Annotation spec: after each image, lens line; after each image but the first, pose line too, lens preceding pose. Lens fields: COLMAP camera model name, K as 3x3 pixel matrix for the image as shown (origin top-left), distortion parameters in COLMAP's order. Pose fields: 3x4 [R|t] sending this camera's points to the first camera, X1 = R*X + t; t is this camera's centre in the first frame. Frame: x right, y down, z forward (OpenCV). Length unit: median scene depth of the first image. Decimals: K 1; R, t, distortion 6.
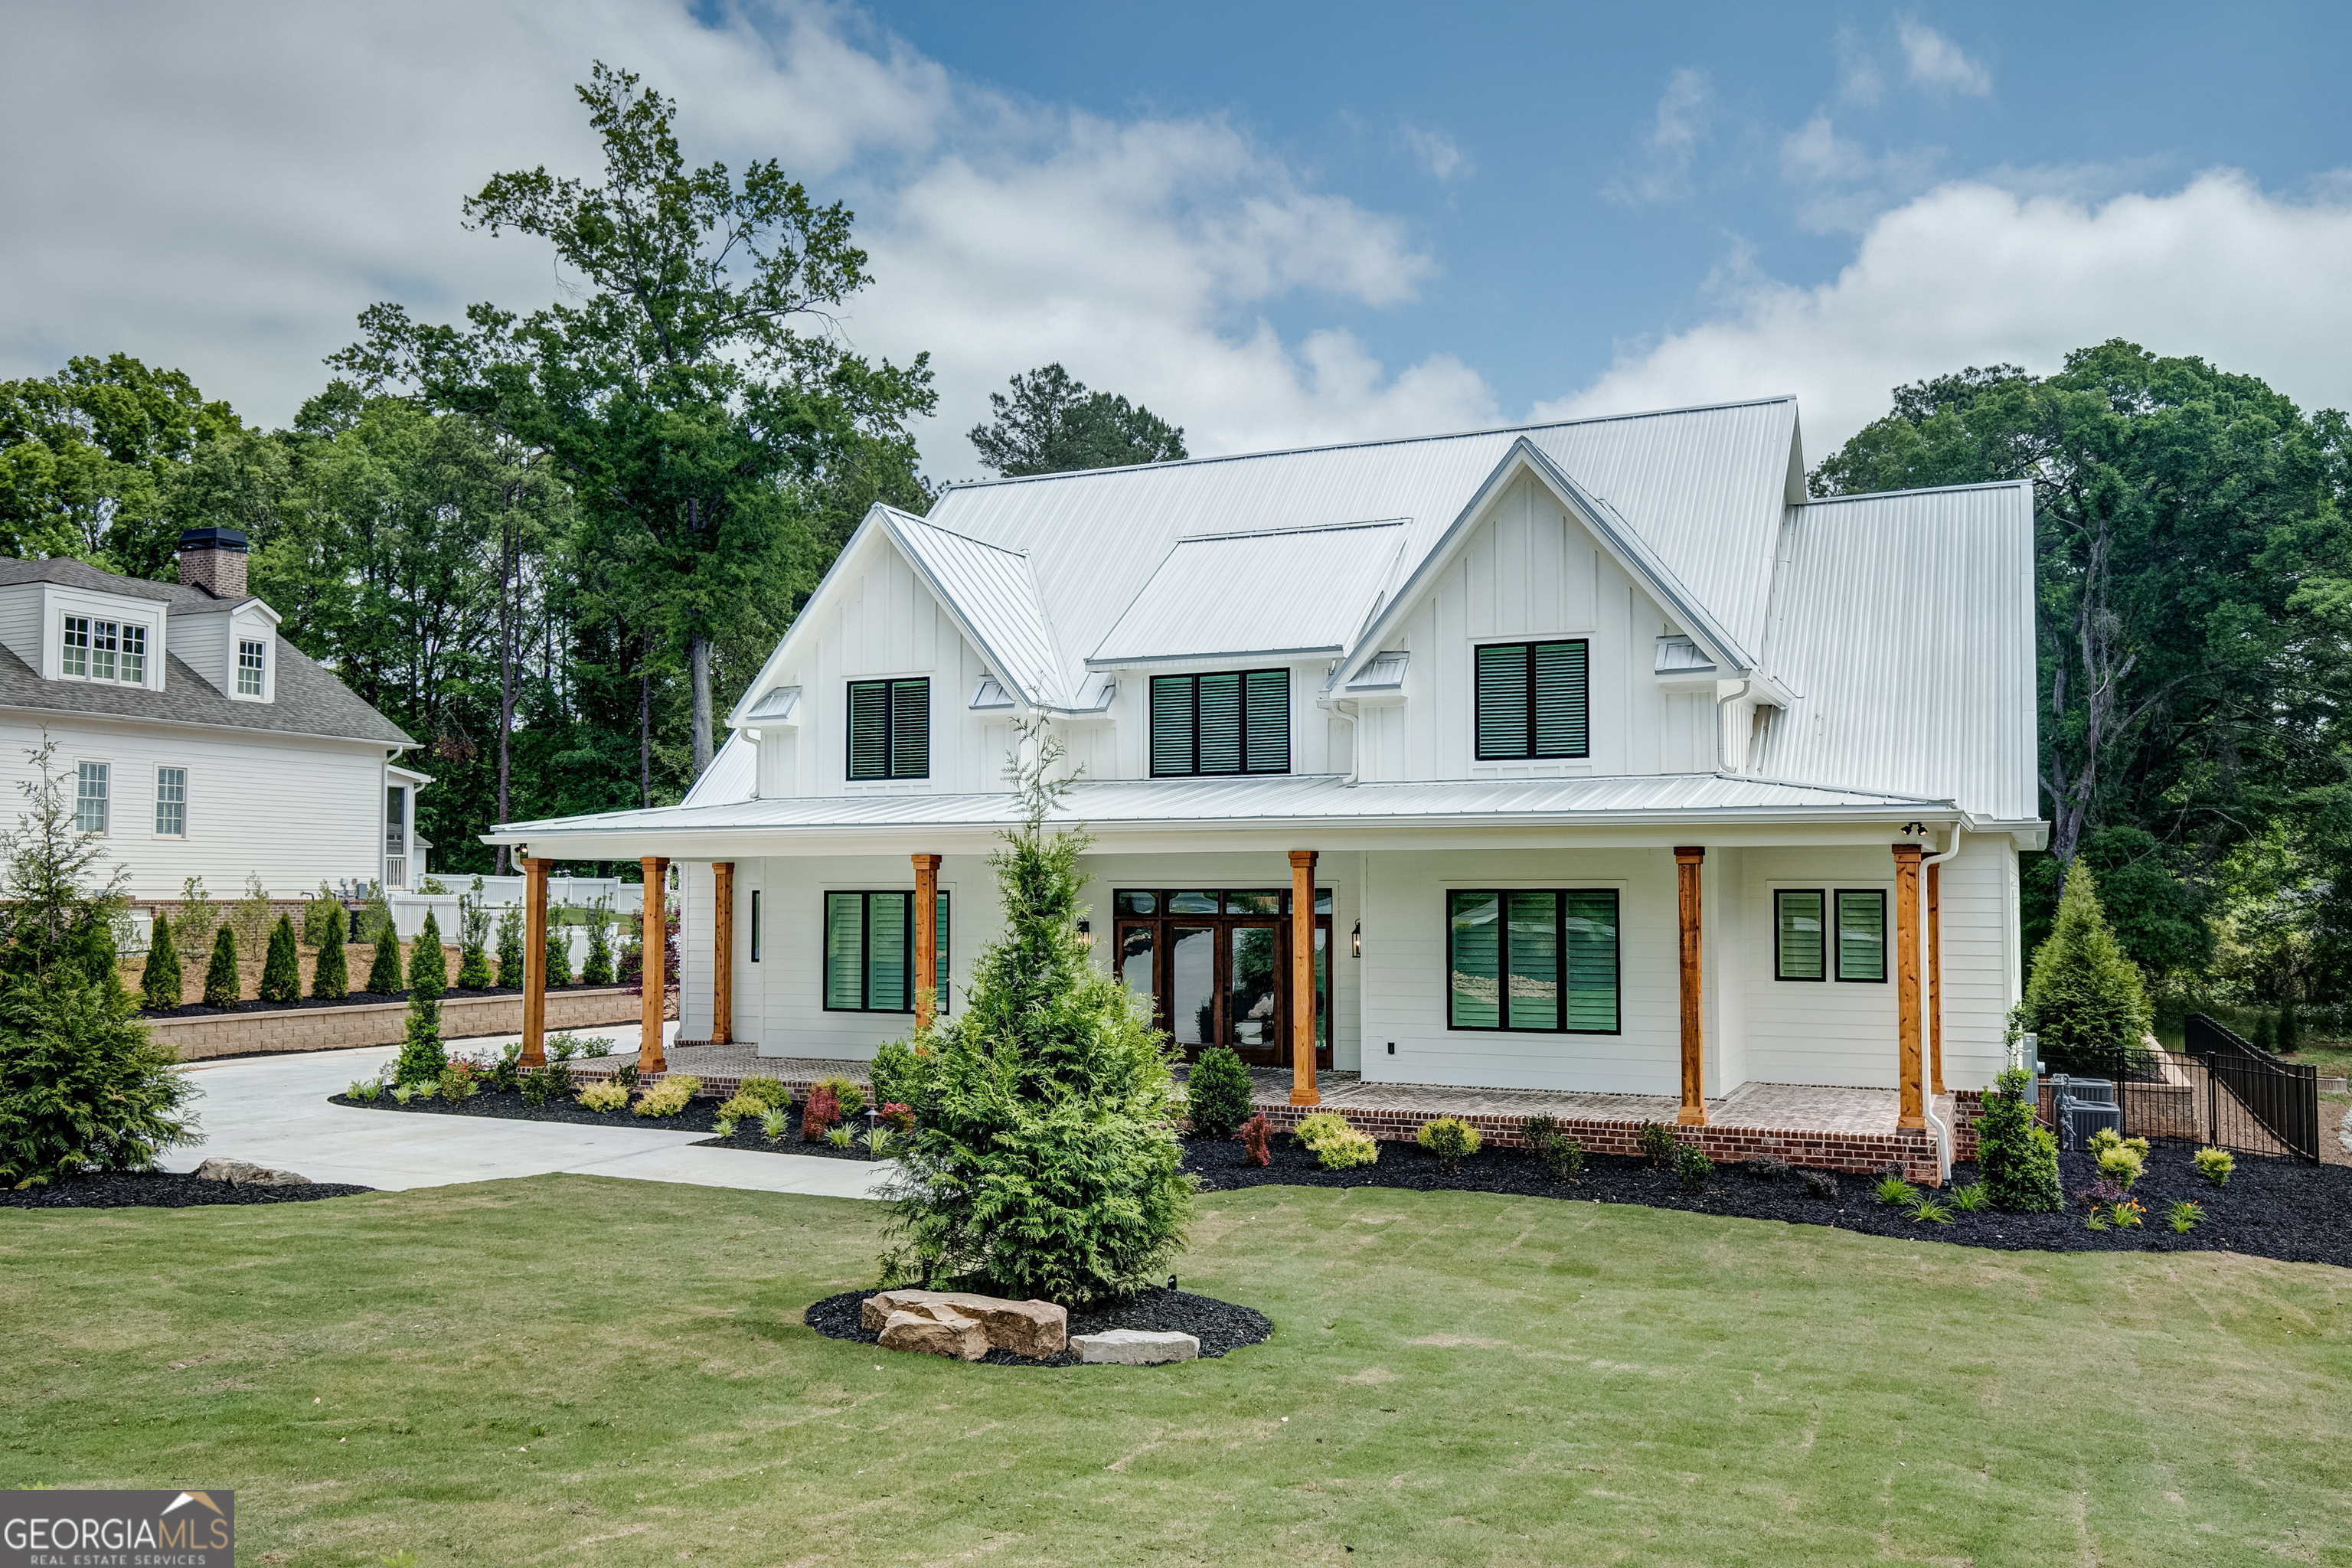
lens RADIAL K [[1847.1, 0, 1199.0], [0, 1847.1, 821.1], [0, 0, 1]] dist [0.022821, -0.003384]
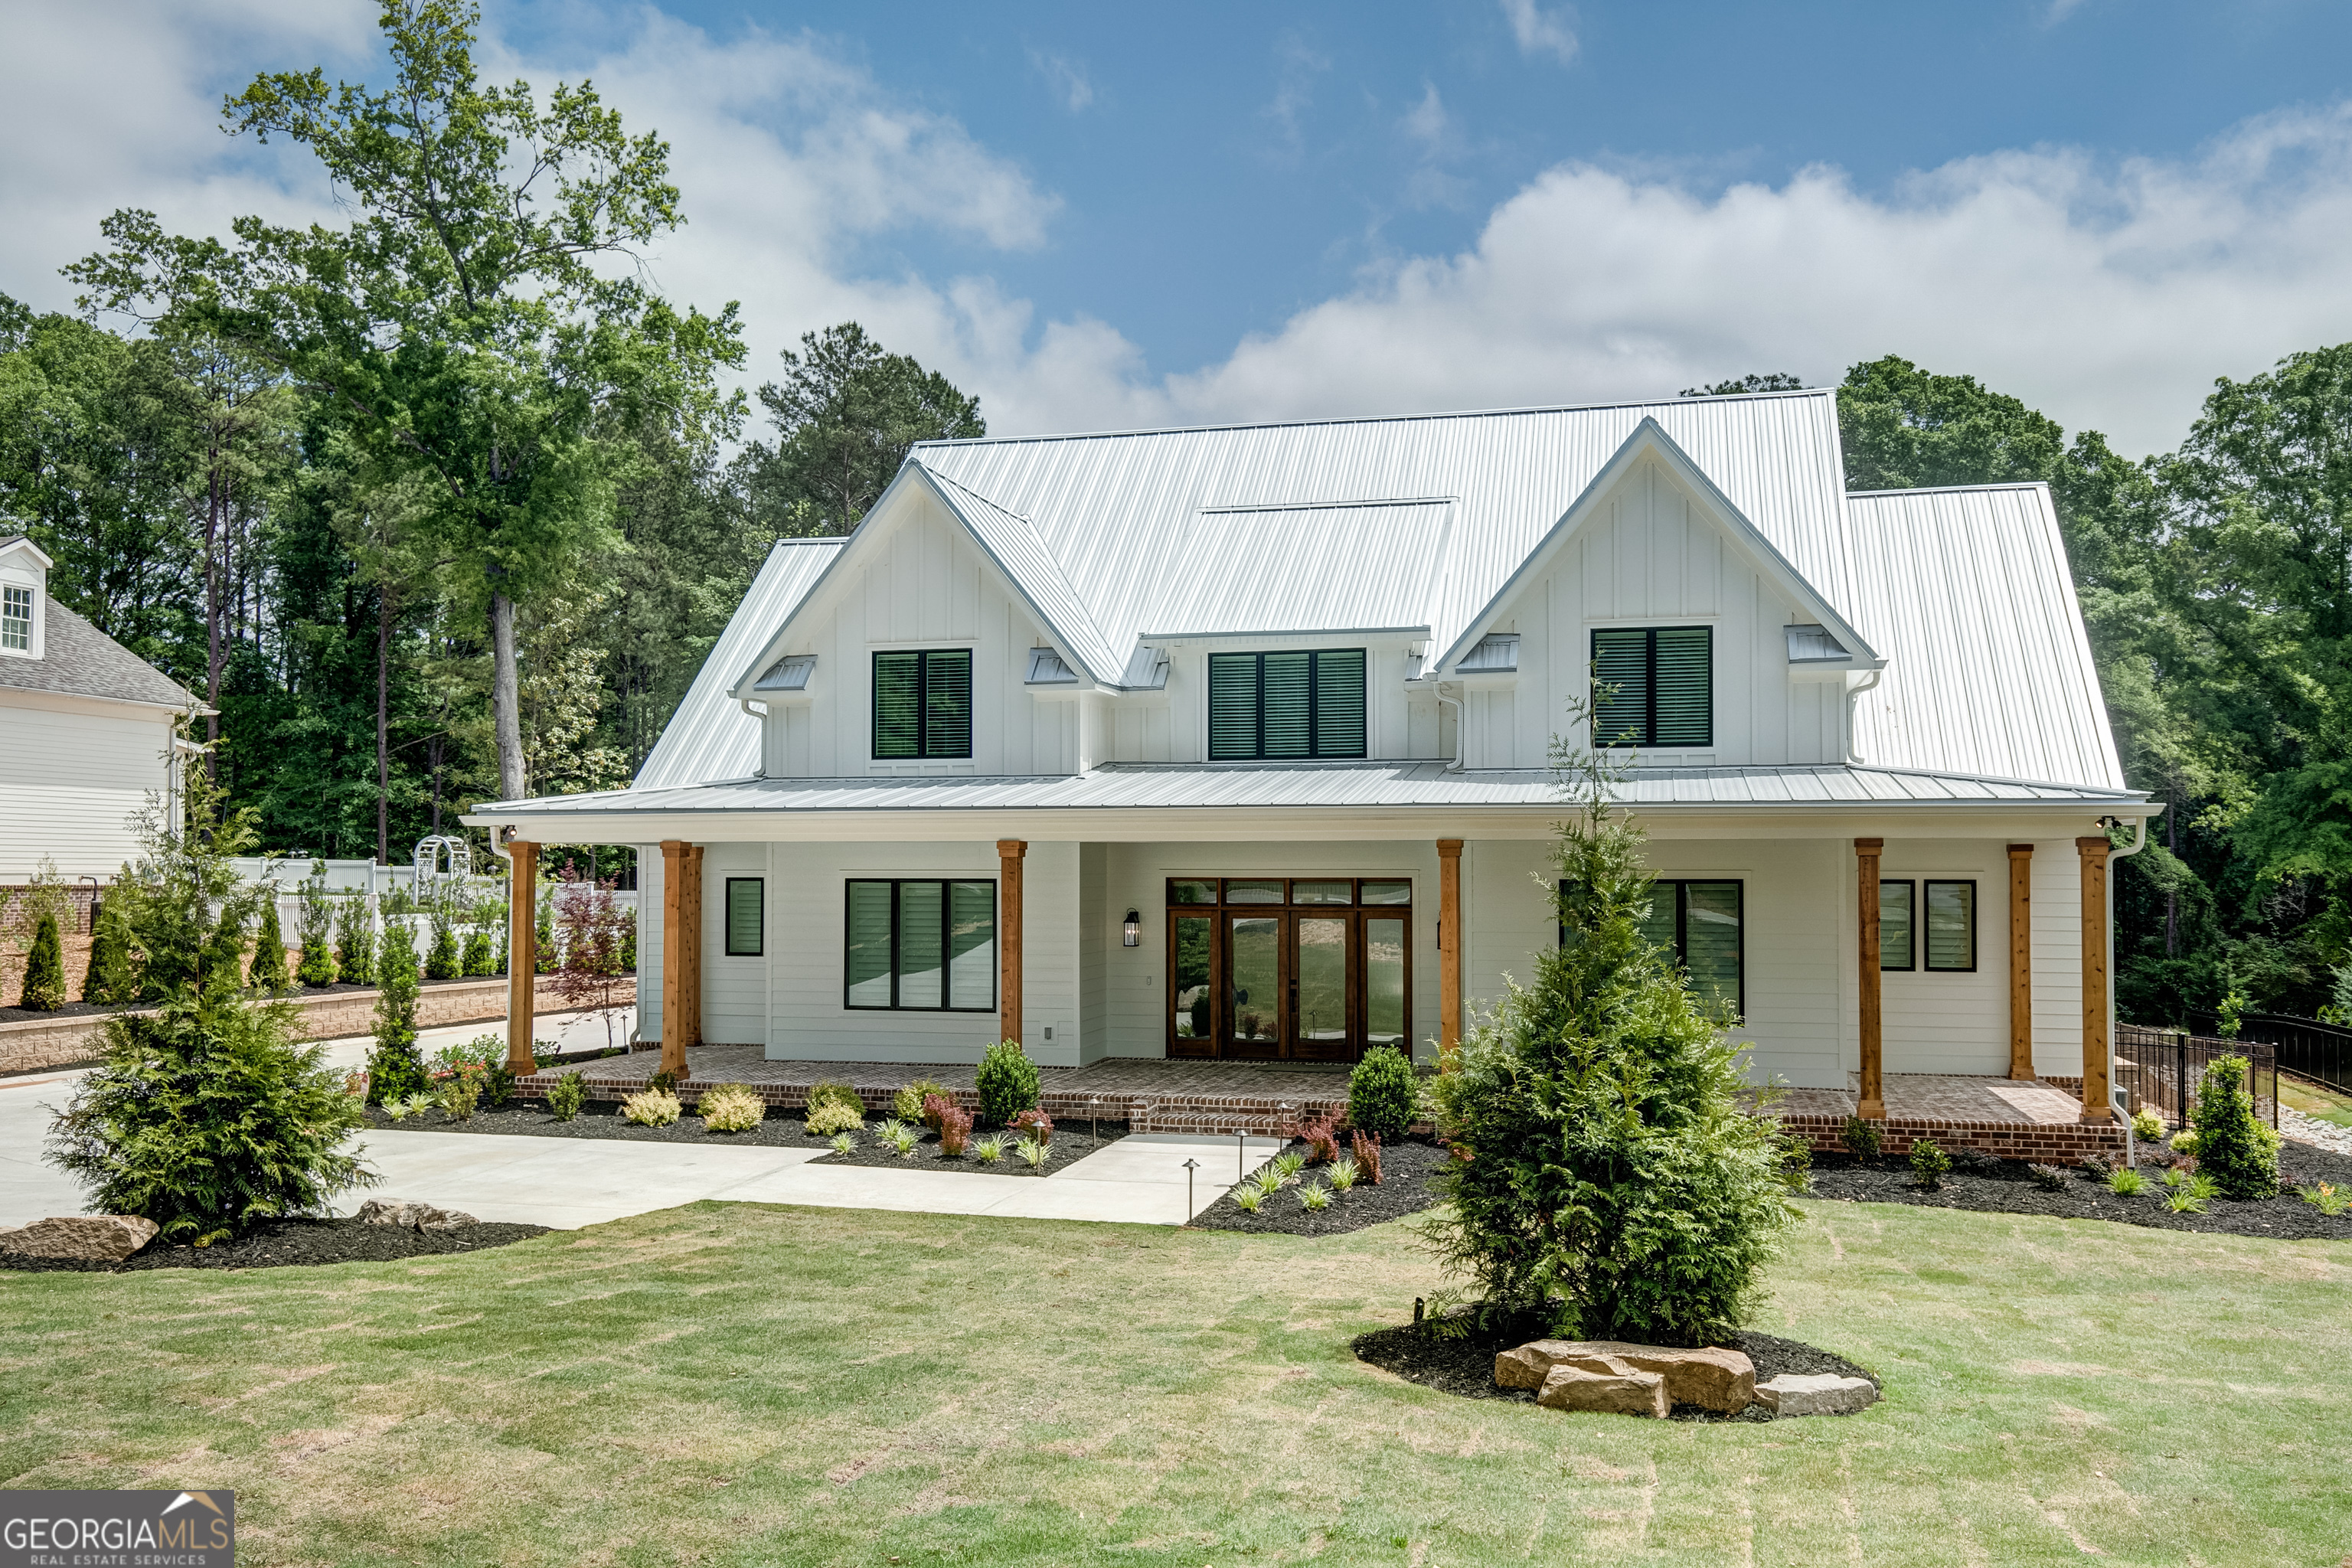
lens RADIAL K [[1847.1, 0, 1215.8], [0, 1847.1, 832.3], [0, 0, 1]] dist [0.022821, -0.003384]
pose [[0.983089, 0.005914, 0.183034, -0.201779], [-0.008798, 0.999850, 0.014950, -0.000921], [-0.182918, -0.016307, 0.982993, 0.067535]]
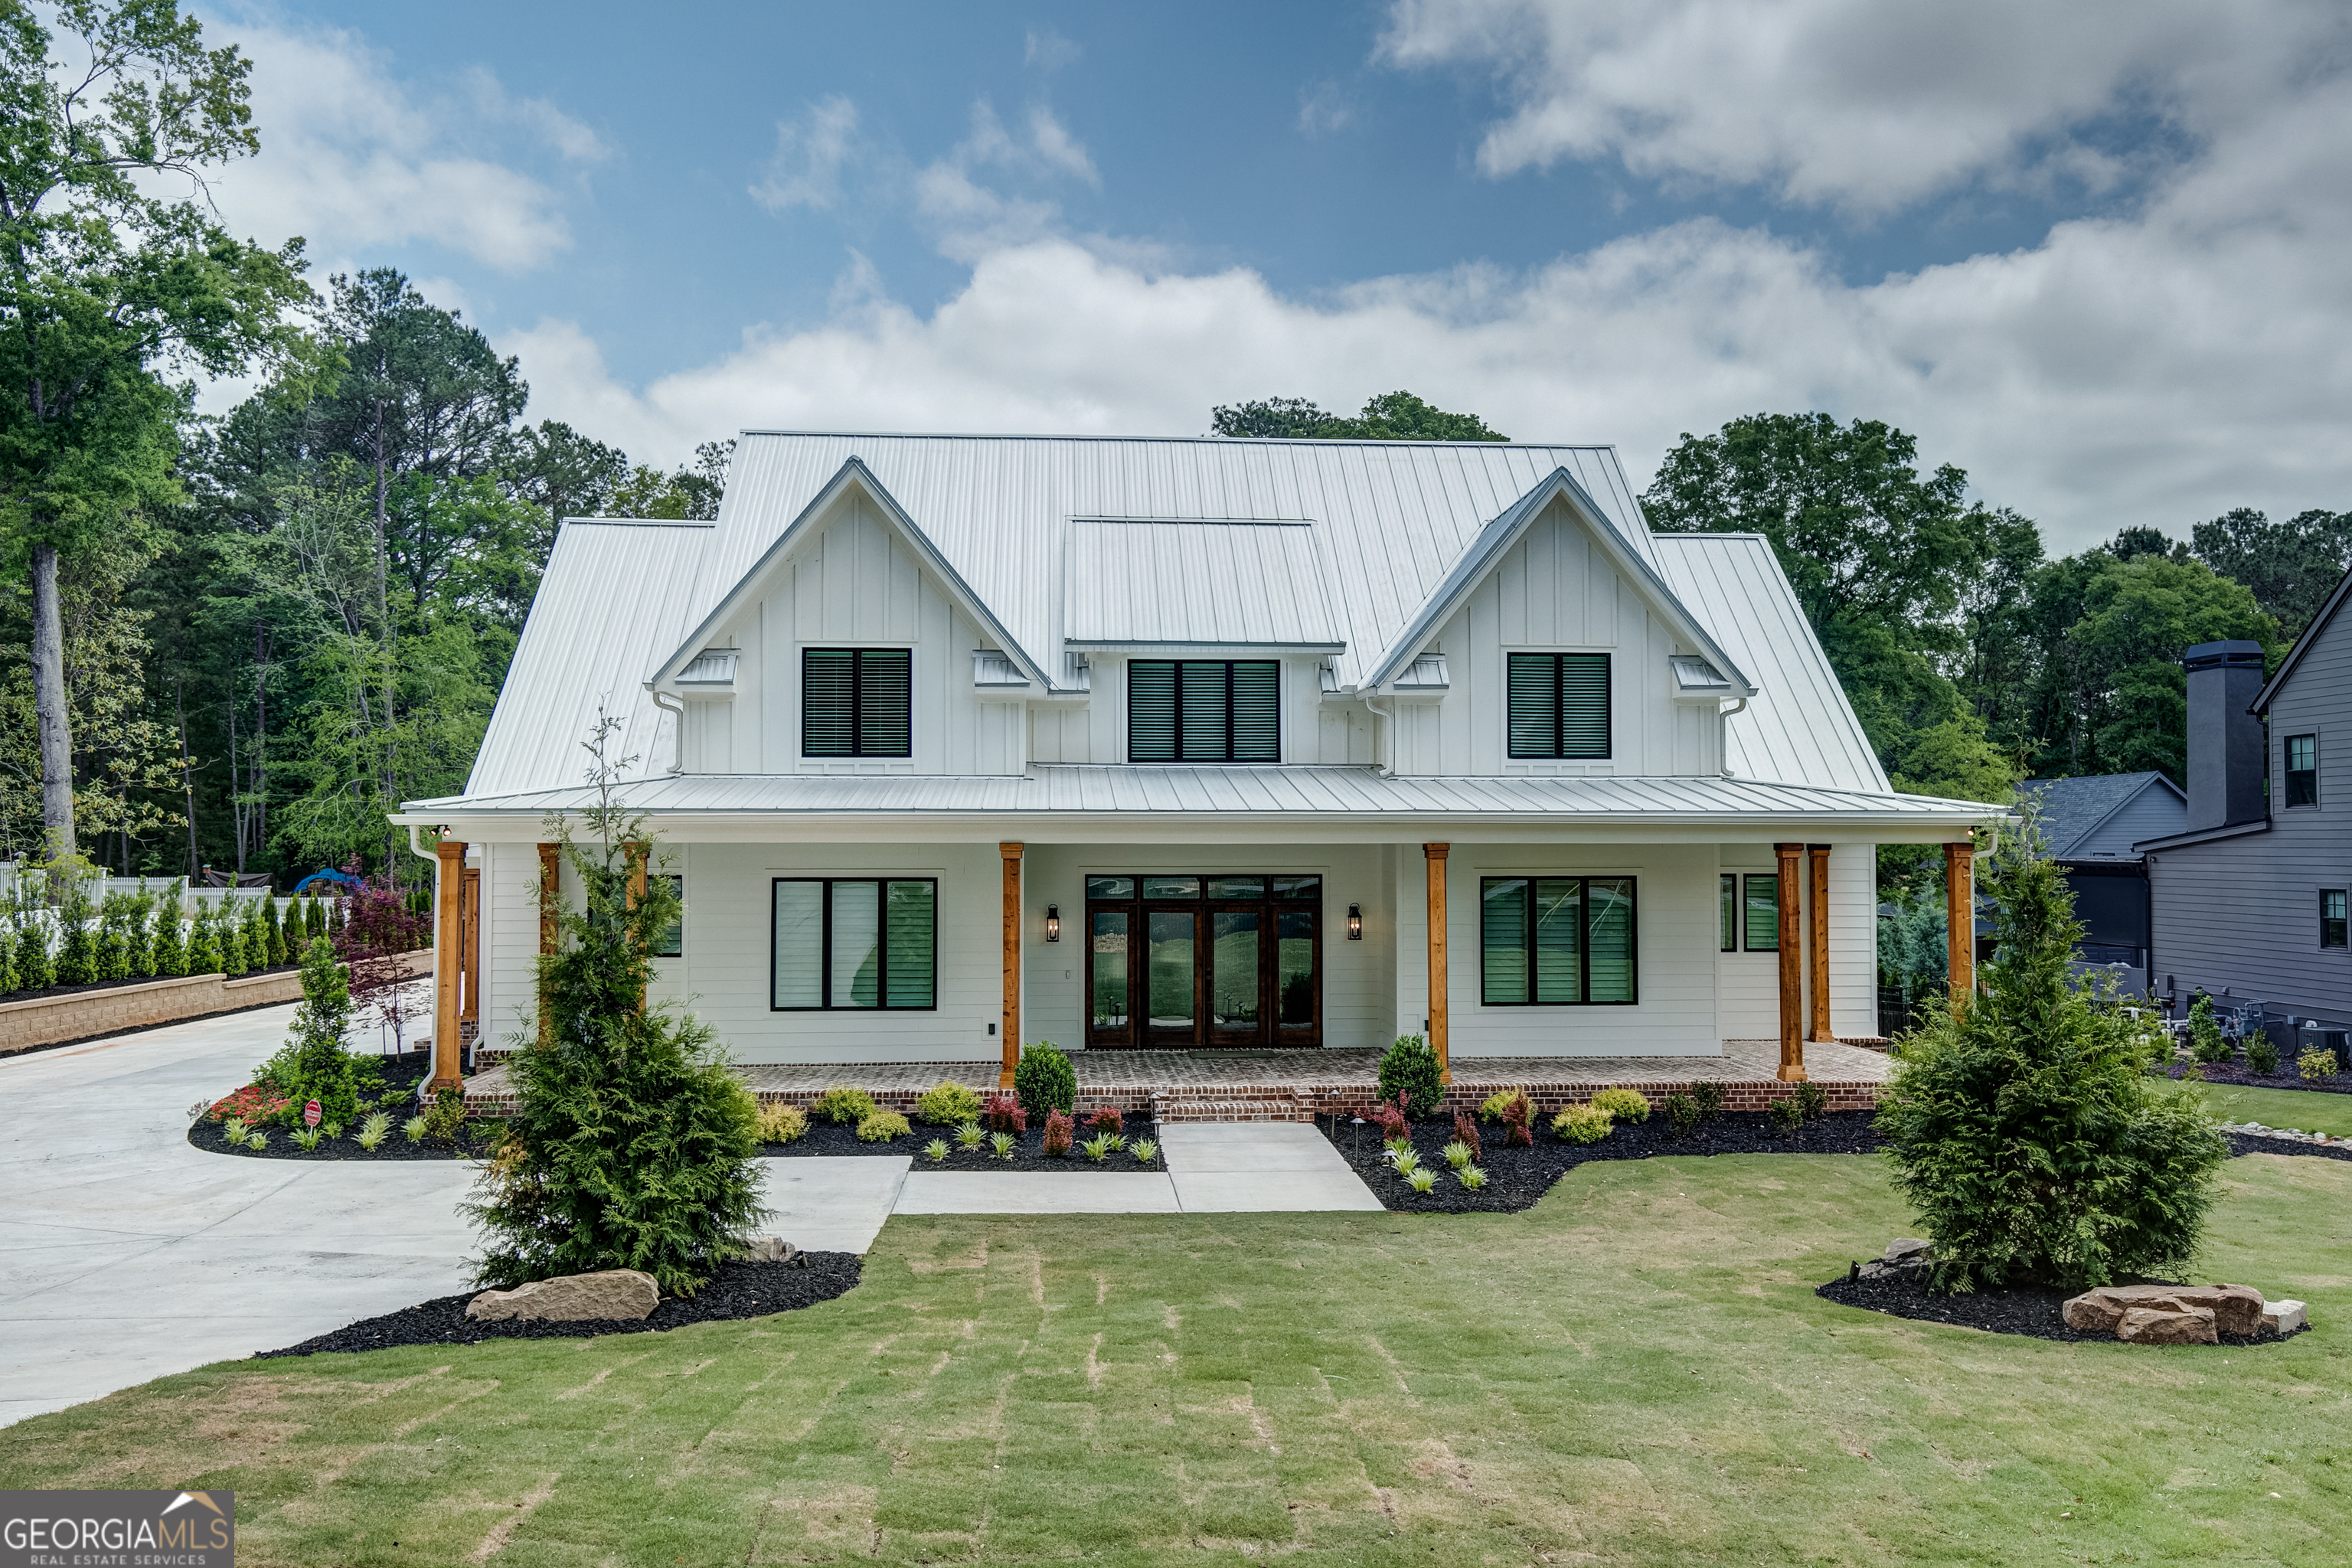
lens RADIAL K [[1796.0, 0, 1189.3], [0, 1796.0, 800.2], [0, 0, 1]] dist [0.016063, 0.001300]
pose [[0.878115, 0.013037, 0.478273, -0.470704], [-0.018655, 0.999801, 0.006998, -0.010765], [-0.478087, -0.015067, 0.878183, 0.142960]]
